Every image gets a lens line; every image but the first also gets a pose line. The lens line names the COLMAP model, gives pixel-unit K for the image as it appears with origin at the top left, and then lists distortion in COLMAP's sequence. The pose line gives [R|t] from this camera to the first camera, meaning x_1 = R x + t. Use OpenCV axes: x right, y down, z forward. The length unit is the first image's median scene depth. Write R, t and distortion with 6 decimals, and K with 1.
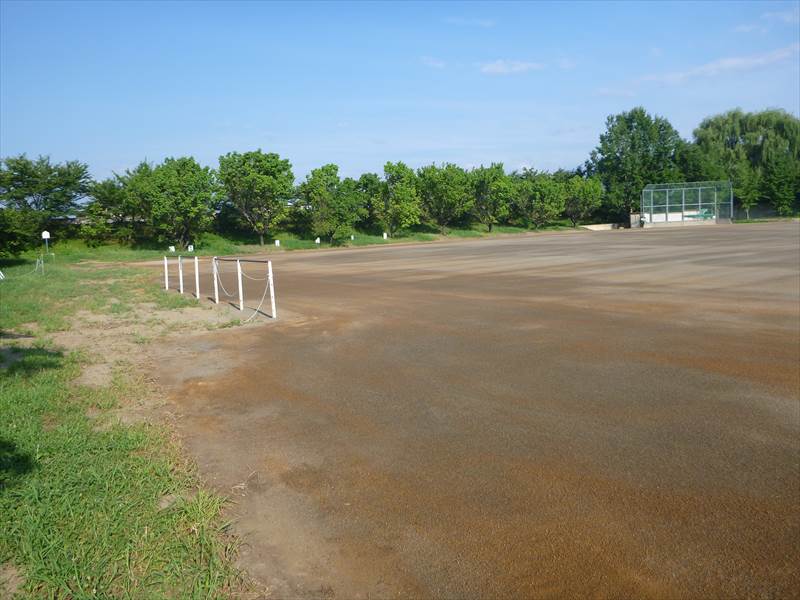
lens RADIAL K [[658.9, 0, 400.0], [0, 658.9, 300.0], [0, 0, 1]] dist [-0.027212, -0.005694]
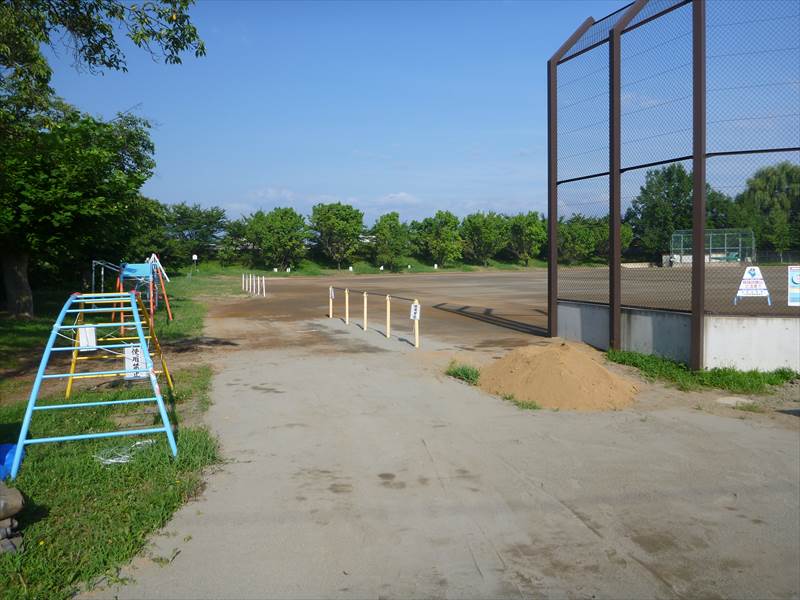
lens RADIAL K [[658.9, 0, 400.0], [0, 658.9, 300.0], [0, 0, 1]] dist [-0.027212, -0.005694]
pose [[0.980008, 0.046211, -0.193515, 0.175297], [-0.054083, 0.997902, -0.035594, 0.021029], [0.191464, 0.045349, 0.980451, -0.311656]]
